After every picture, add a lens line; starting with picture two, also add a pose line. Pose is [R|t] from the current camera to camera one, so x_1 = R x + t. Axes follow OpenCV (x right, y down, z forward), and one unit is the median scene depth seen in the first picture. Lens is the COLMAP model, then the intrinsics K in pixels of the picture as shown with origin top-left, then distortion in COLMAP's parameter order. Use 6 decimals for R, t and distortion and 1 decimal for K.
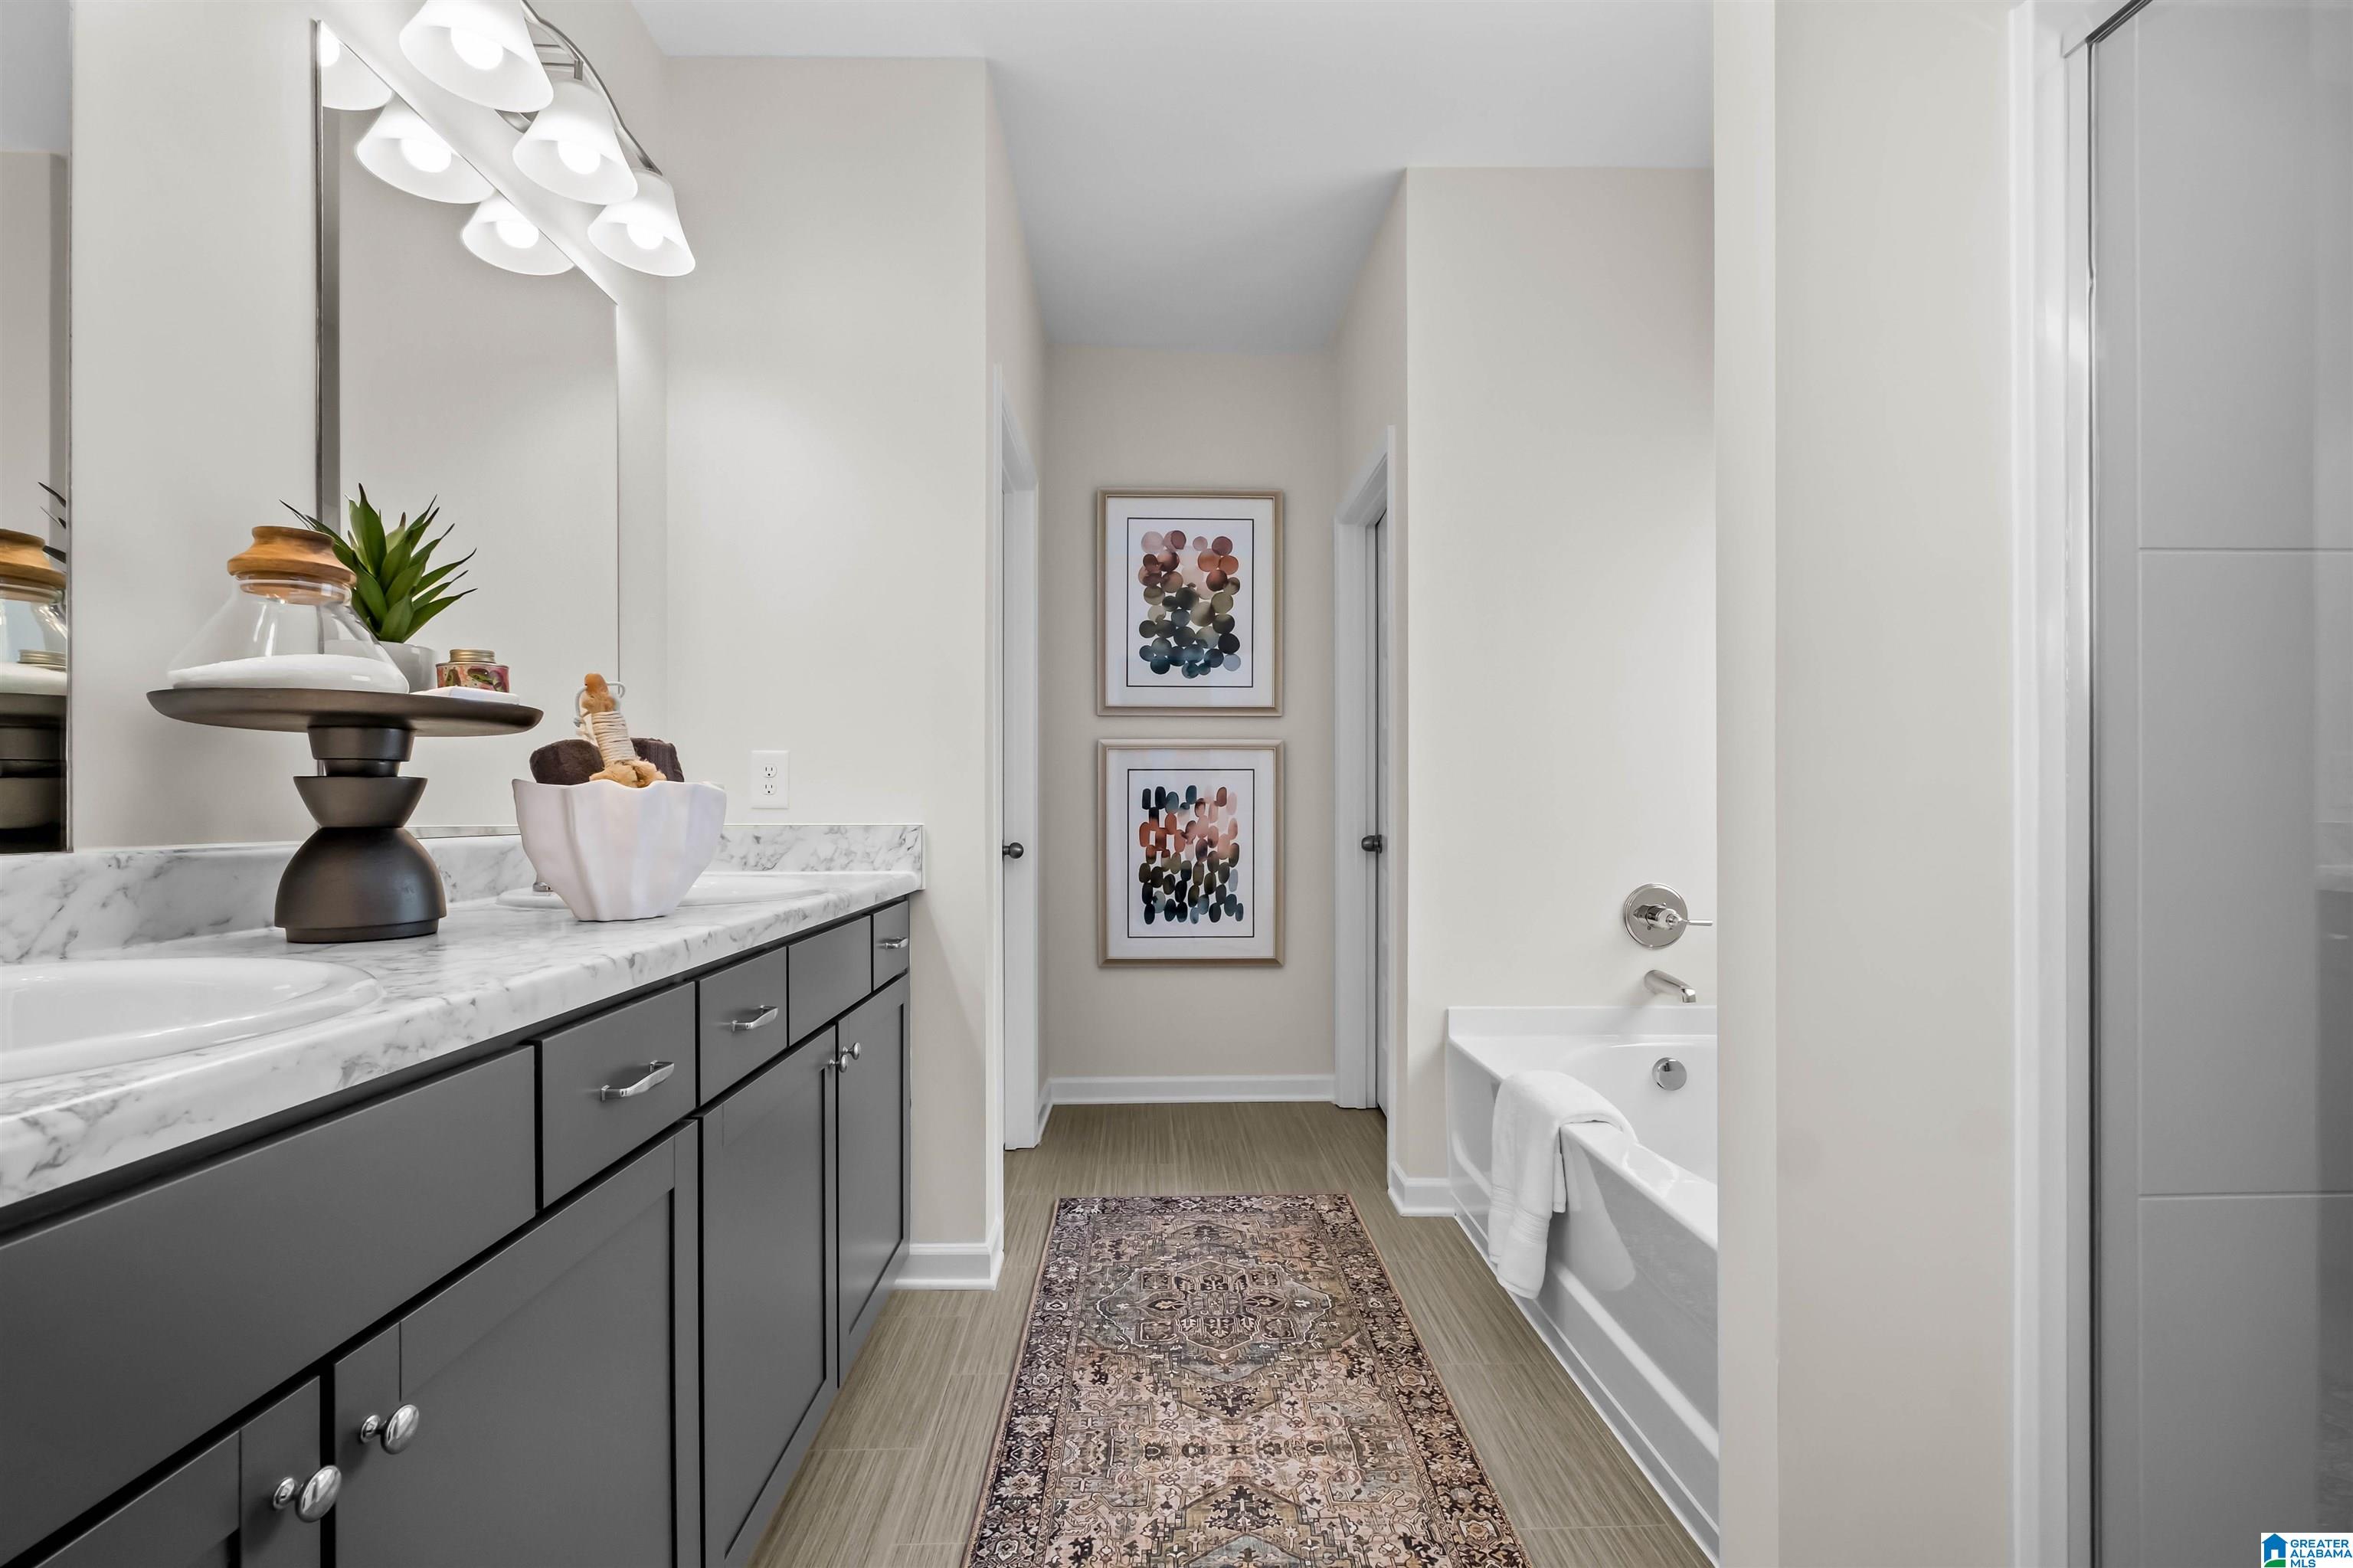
lens RADIAL K [[1037.0, 0, 1179.5], [0, 1037.0, 814.5], [0, 0, 1]] dist [-0.002607, -0.000519]
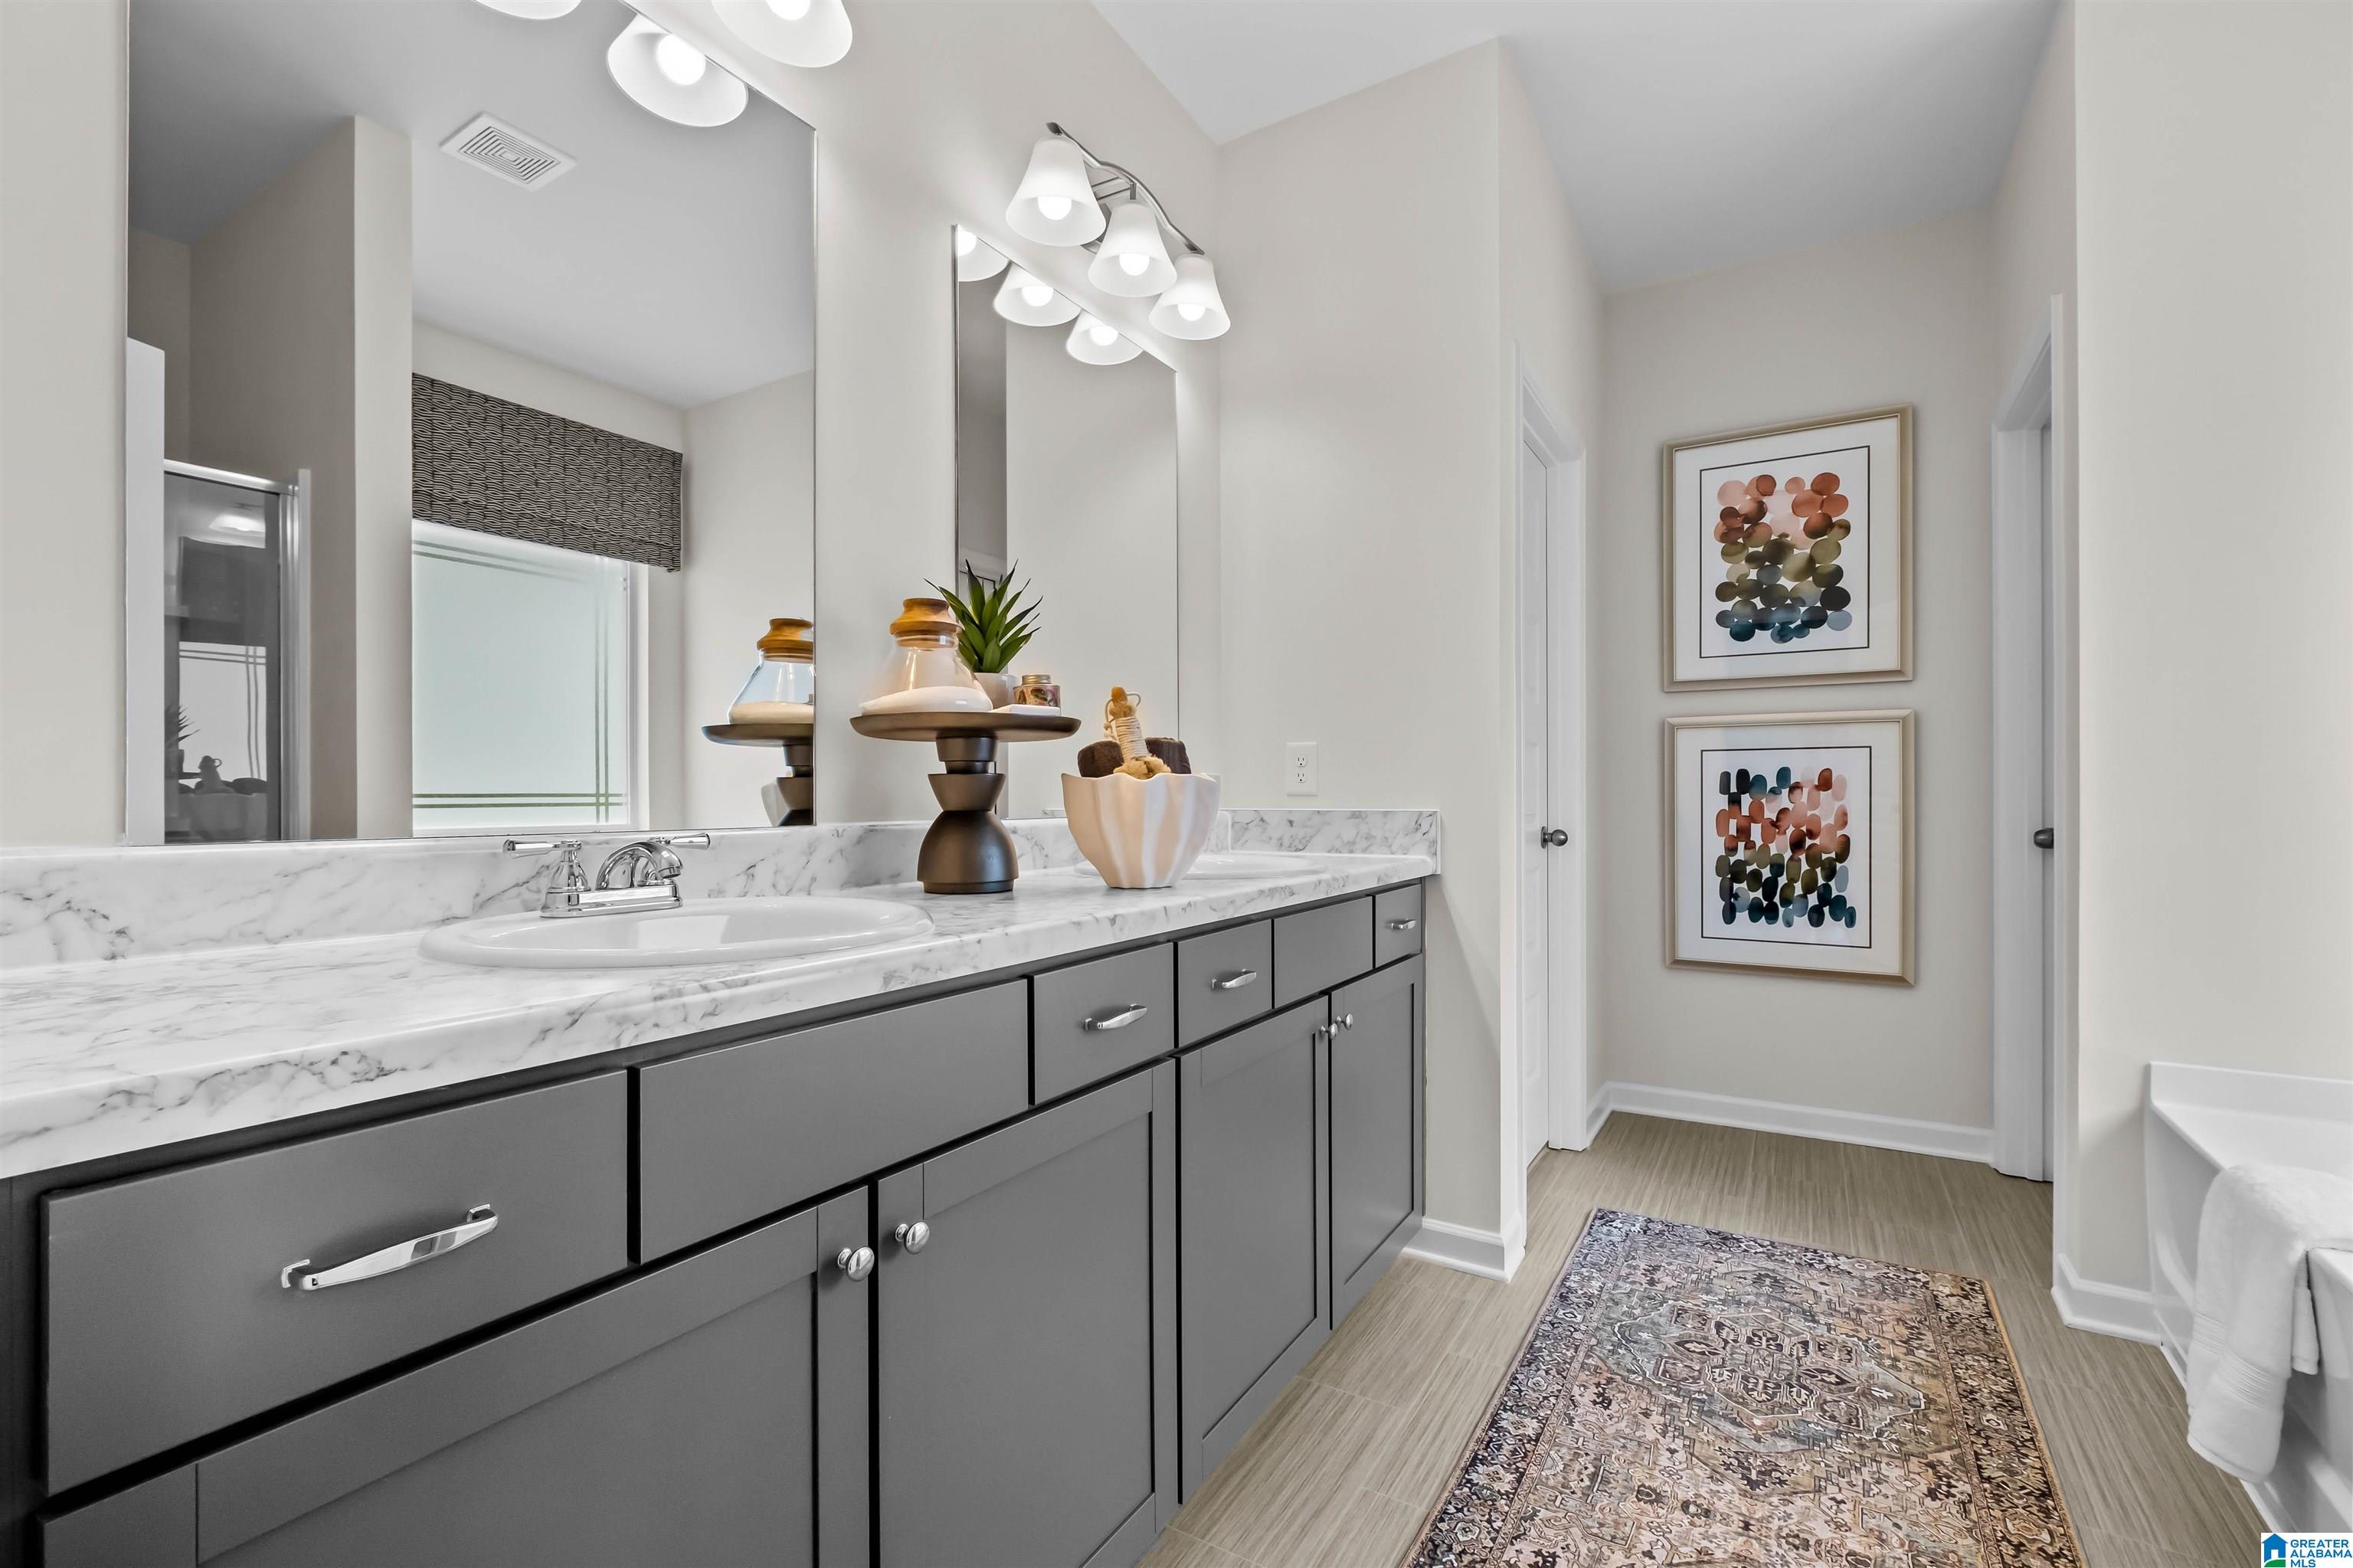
lens RADIAL K [[1034.3, 0, 1172.3], [0, 1034.3, 798.4], [0, 0, 1]] dist [-0.002244, 0.000330]
pose [[0.839659, 0.000454, -0.543114, 0.092908], [-0.000913, 0.999999, -0.000576, -0.001749], [0.543114, 0.000980, 0.839659, 0.000573]]
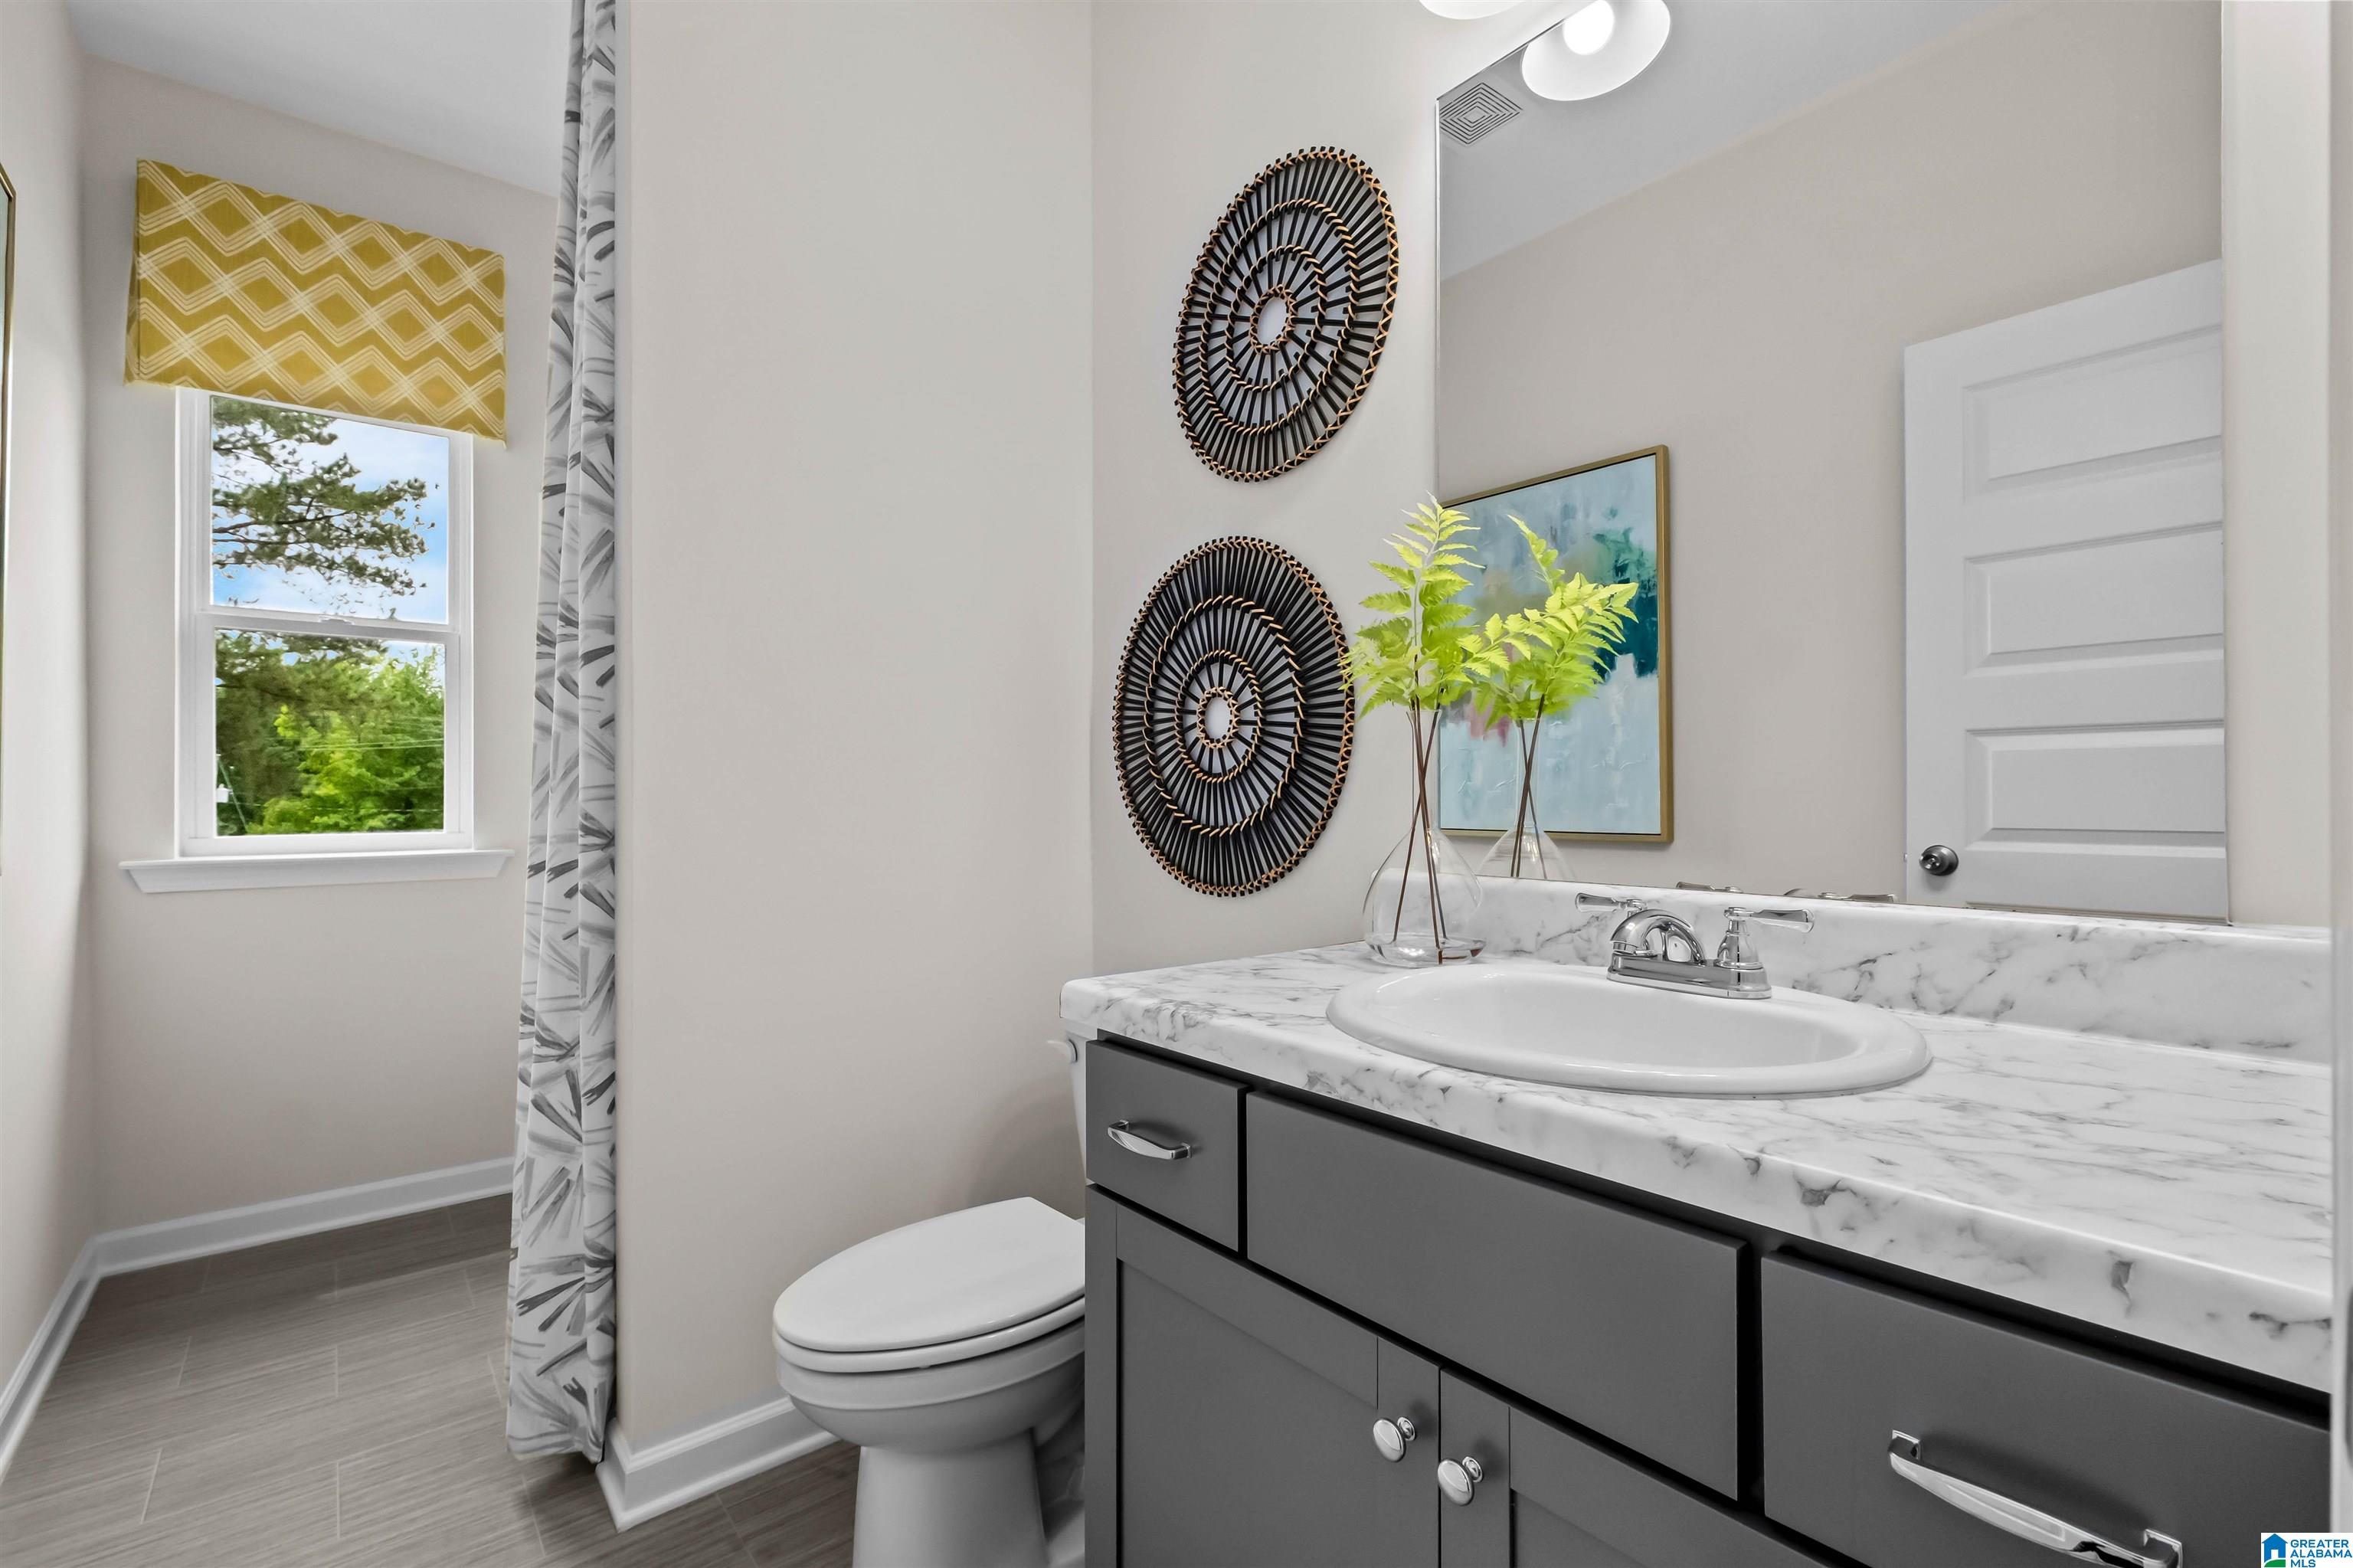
lens RADIAL K [[1034.3, 0, 1172.3], [0, 1034.3, 798.4], [0, 0, 1]] dist [-0.002244, 0.000330]
pose [[-0.792638, 0.004949, -0.609673, 0.031724], [0.000005, 0.999967, 0.008111, -0.032940], [0.609693, 0.006426, -0.792612, 0.570656]]
